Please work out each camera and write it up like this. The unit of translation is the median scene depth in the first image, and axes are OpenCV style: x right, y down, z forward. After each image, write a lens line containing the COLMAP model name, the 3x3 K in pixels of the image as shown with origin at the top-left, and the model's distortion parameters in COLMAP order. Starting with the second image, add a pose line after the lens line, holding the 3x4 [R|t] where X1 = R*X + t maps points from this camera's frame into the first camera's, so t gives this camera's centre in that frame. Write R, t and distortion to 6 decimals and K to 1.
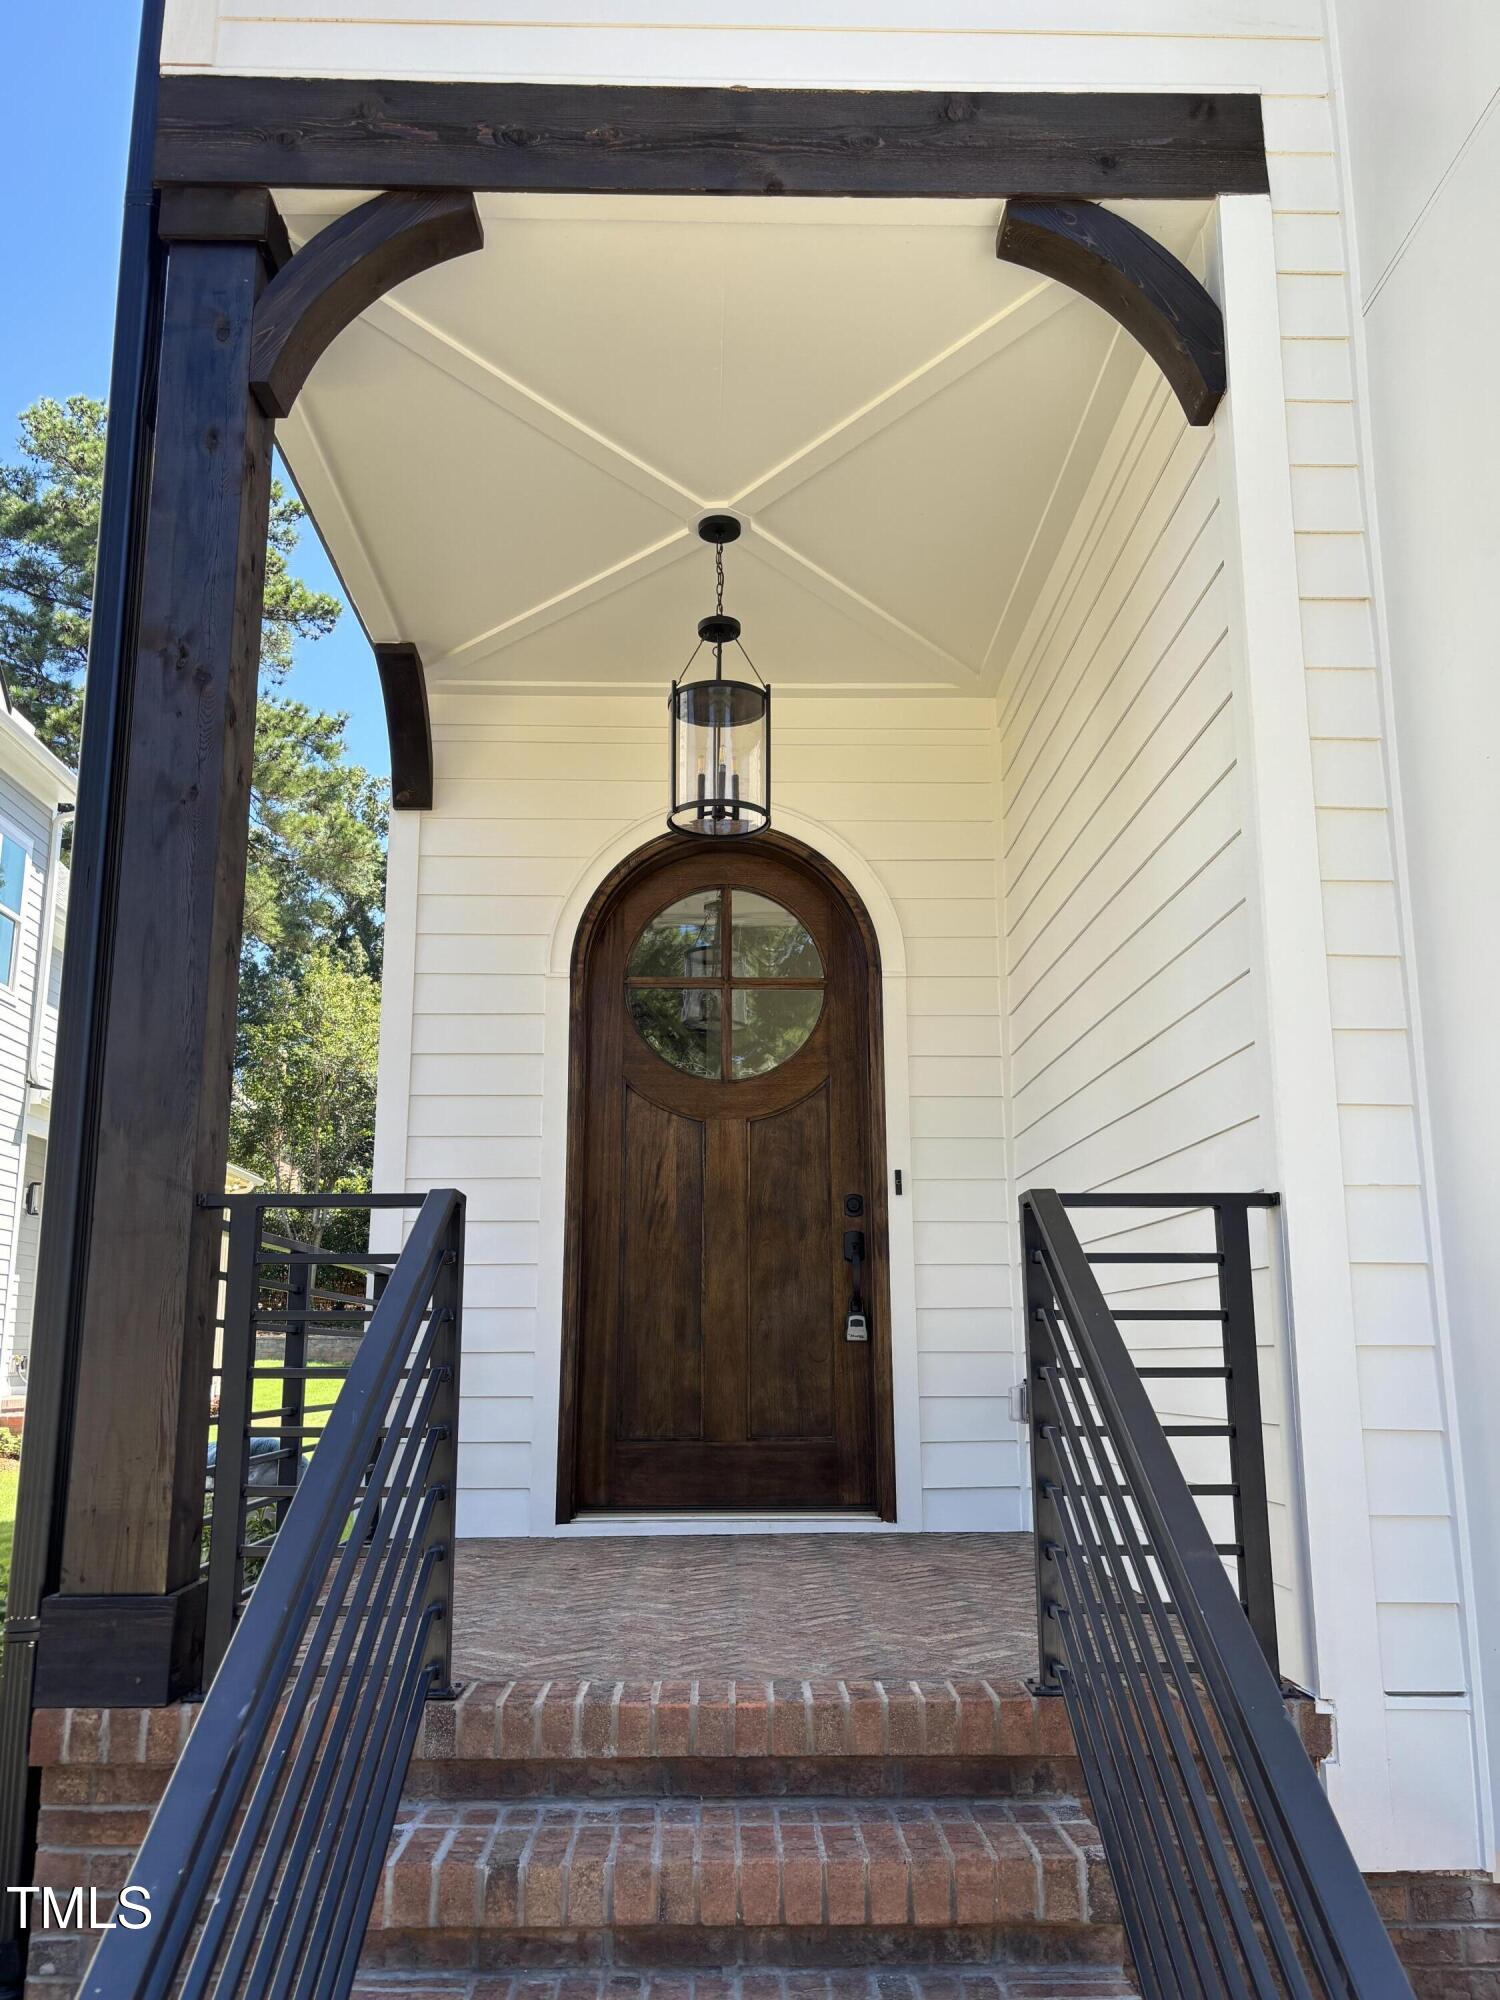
lens RADIAL K [[1634.1, 0, 735.4], [0, 1634.1, 1018.4], [0, 0, 1]] dist [0.016981, 0.011217]
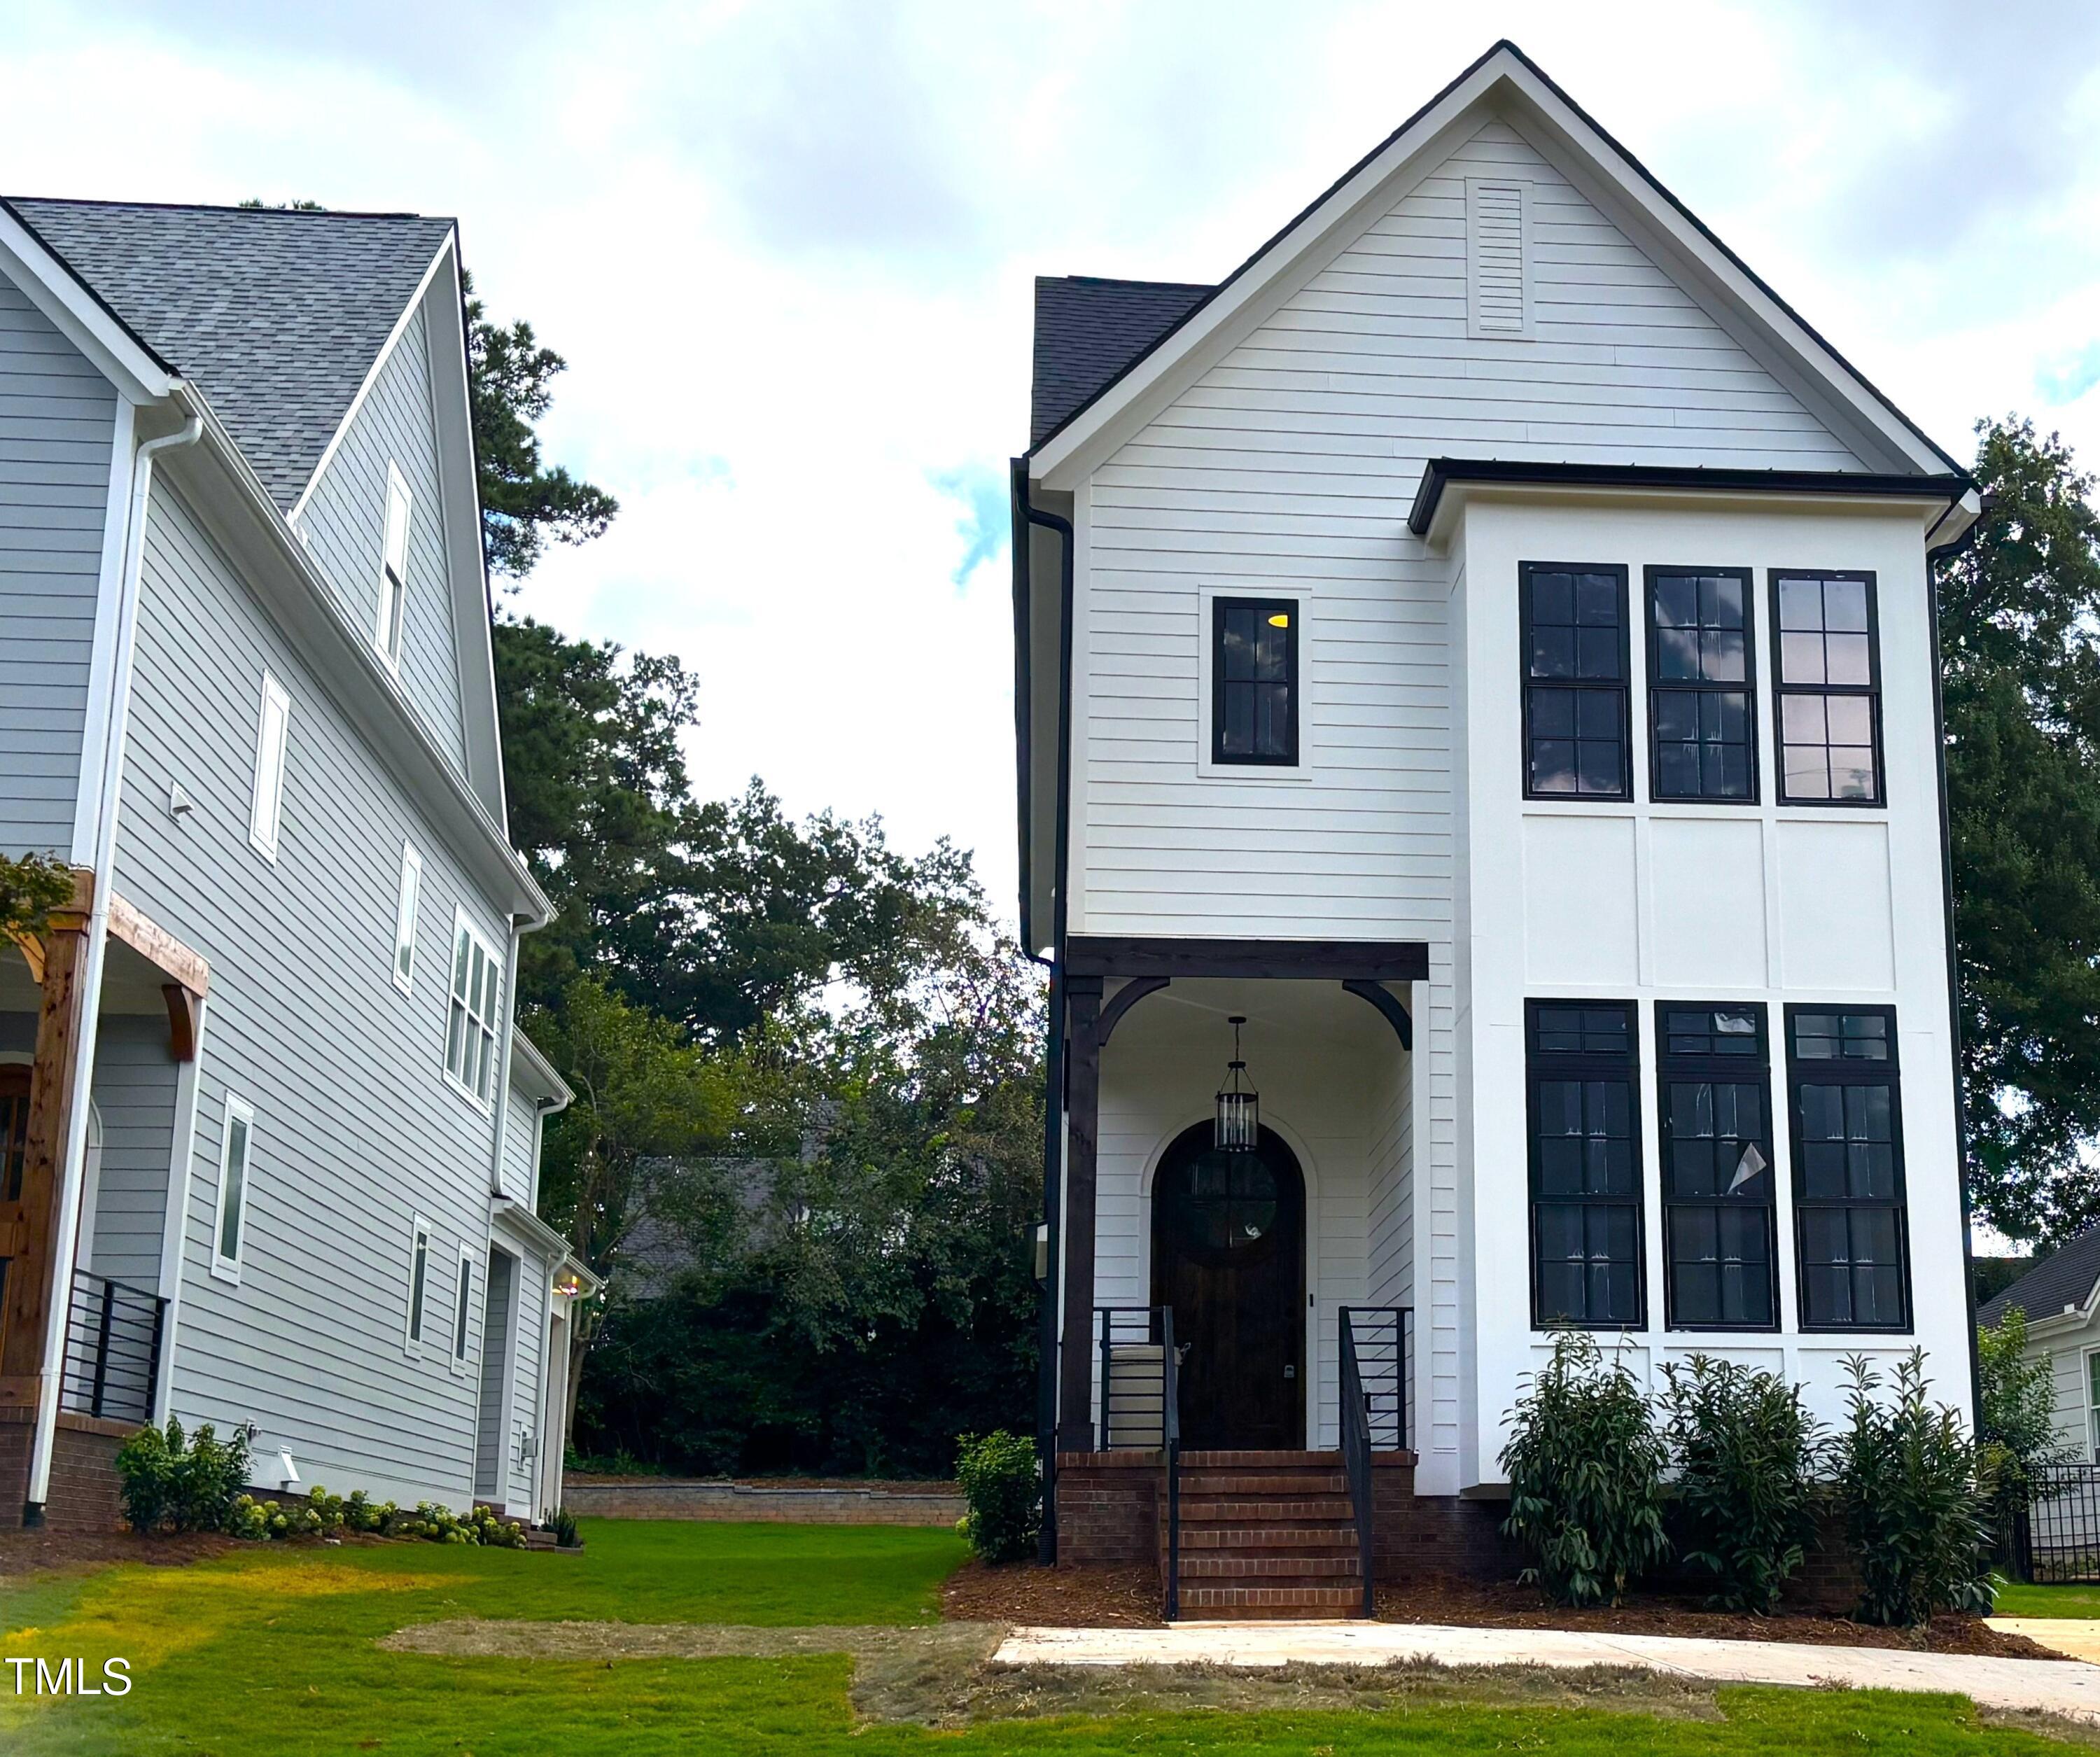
lens RADIAL K [[2911.9, 0, 1355.9], [0, 2911.9, 874.1], [0, 0, 1]] dist [0.209453, -0.473607]
pose [[0.995604, 0.018180, 0.091887, -0.257650], [-0.014924, 0.999241, -0.035994, -0.407466], [-0.092471, 0.034464, 0.995119, -3.607409]]
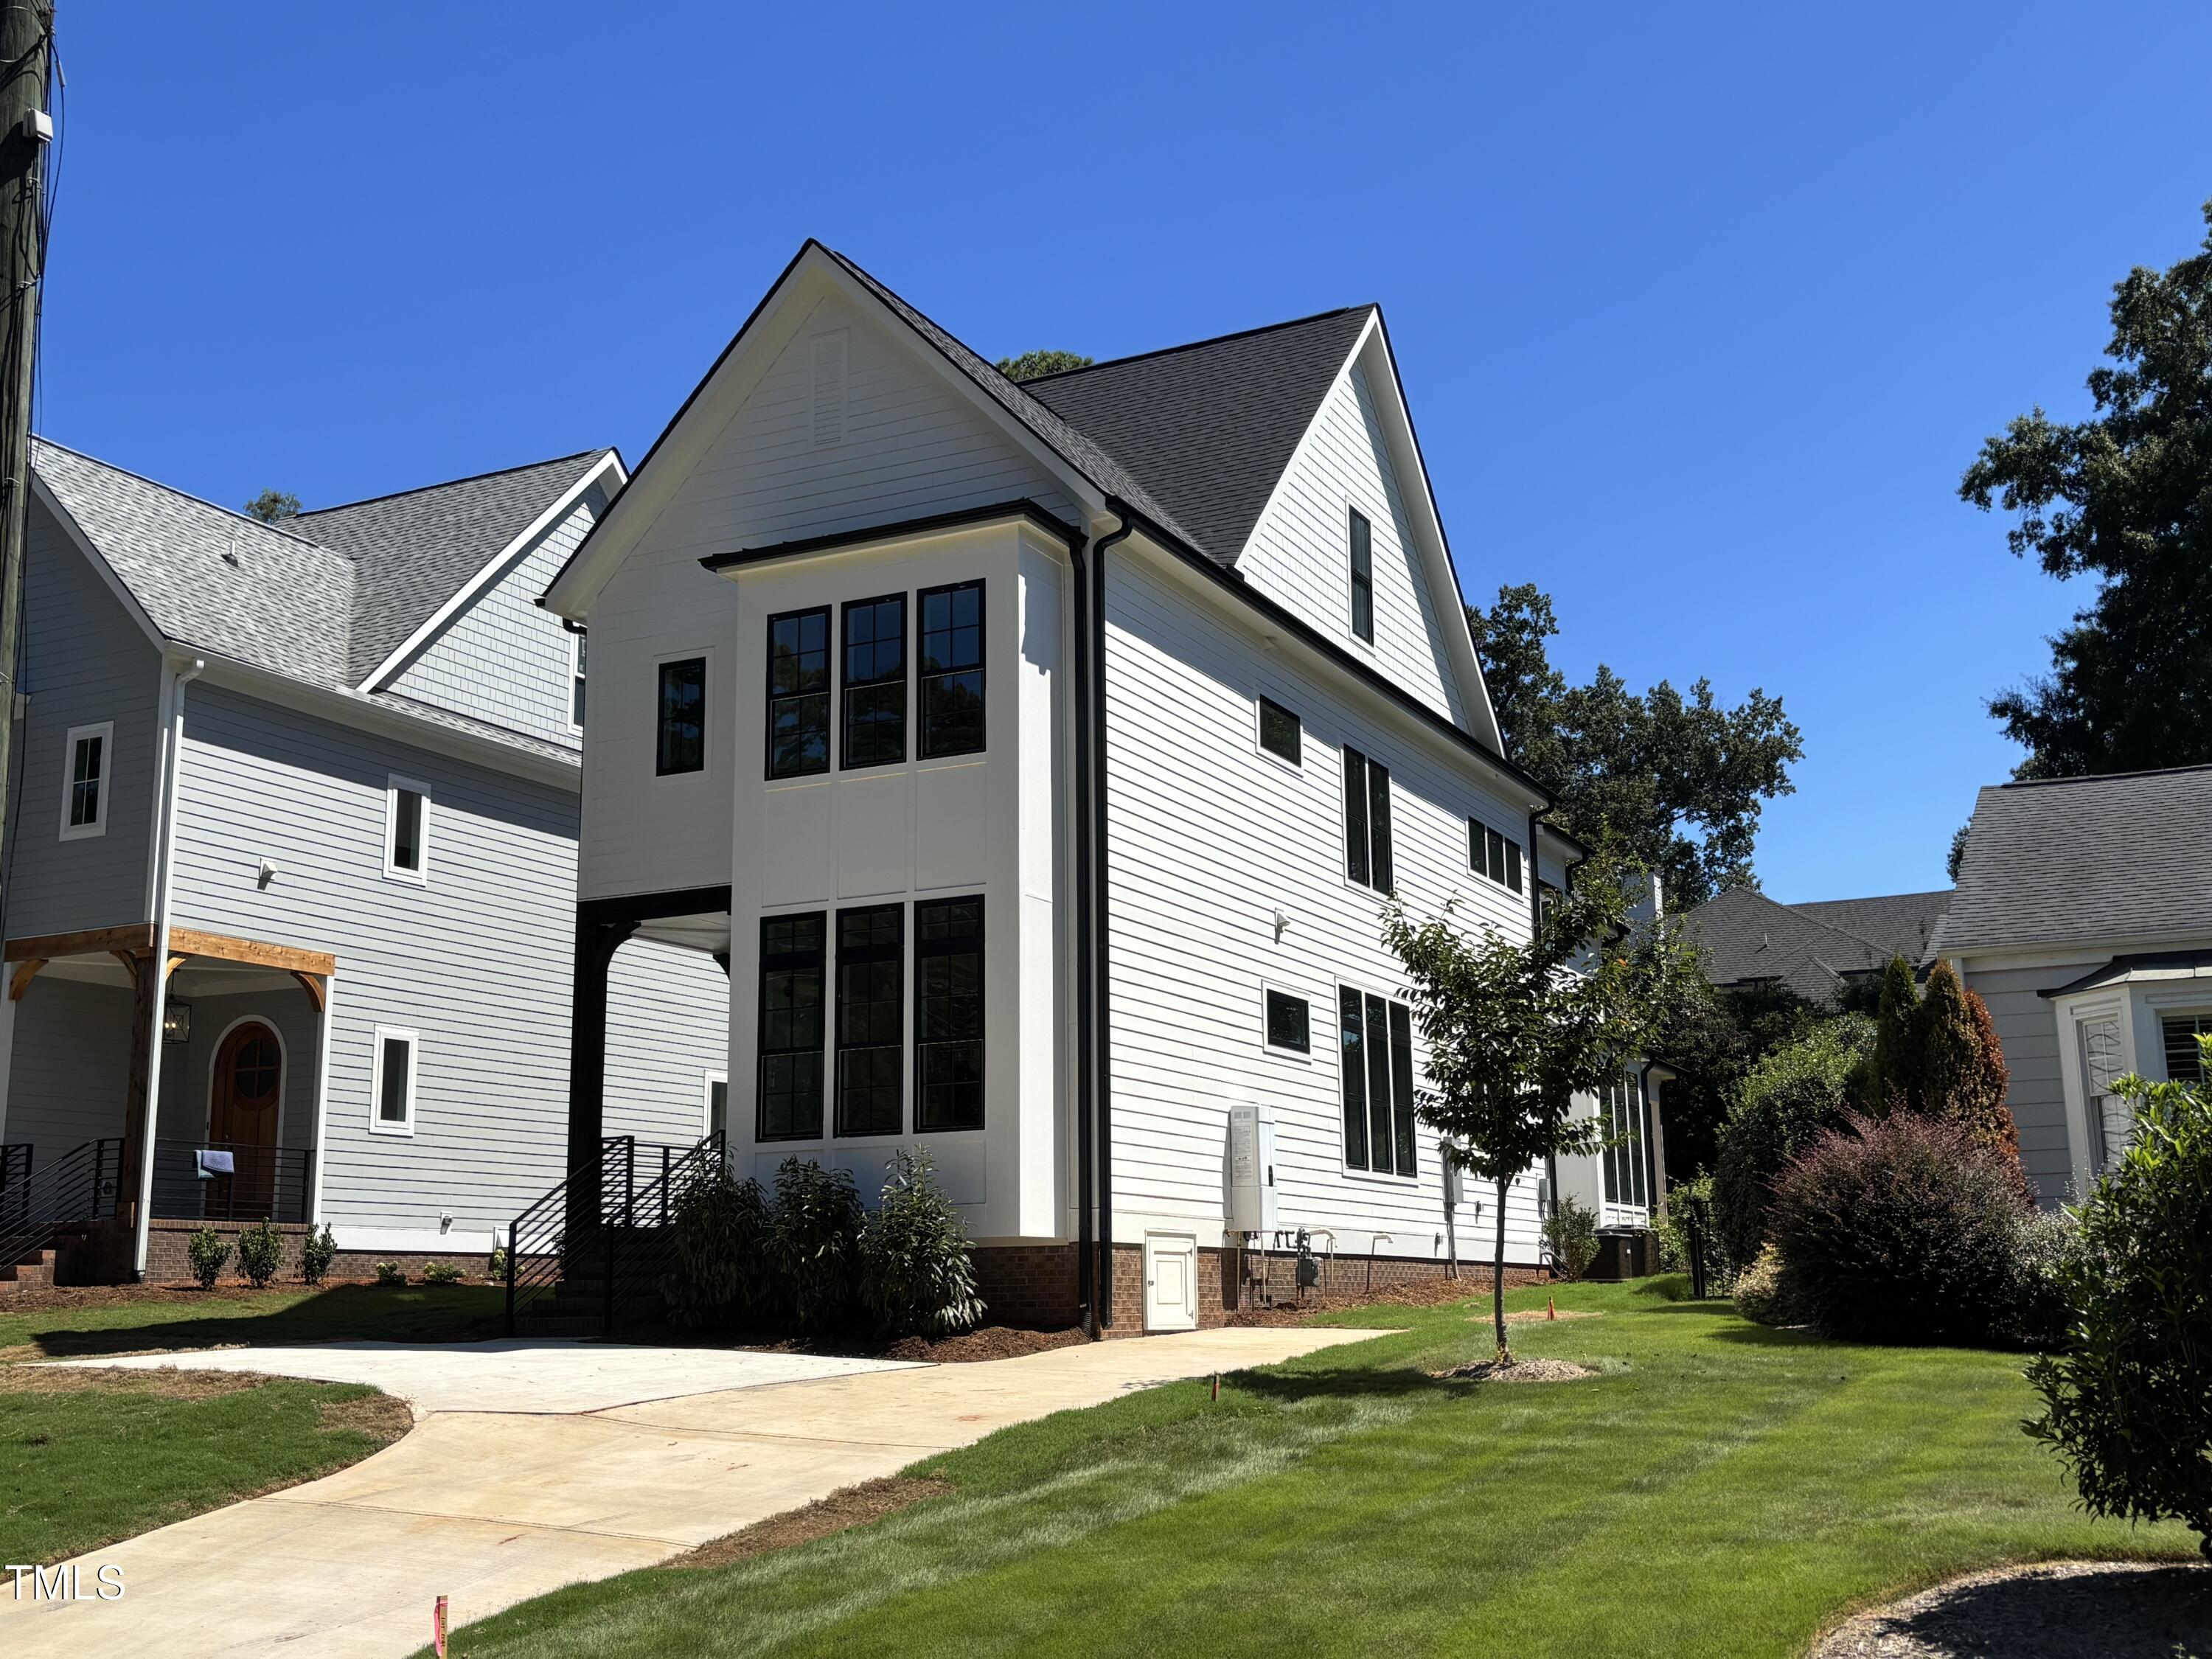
lens RADIAL K [[2322.3, 0, 1106.0], [0, 2322.3, 829.5], [0, 0, 1]] dist [0.135309, -0.514482]
pose [[0.886651, -0.104759, -0.450417, 3.299111], [0.107911, 0.993984, -0.018758, -0.398117], [0.449673, -0.031973, 0.892621, -3.507786]]
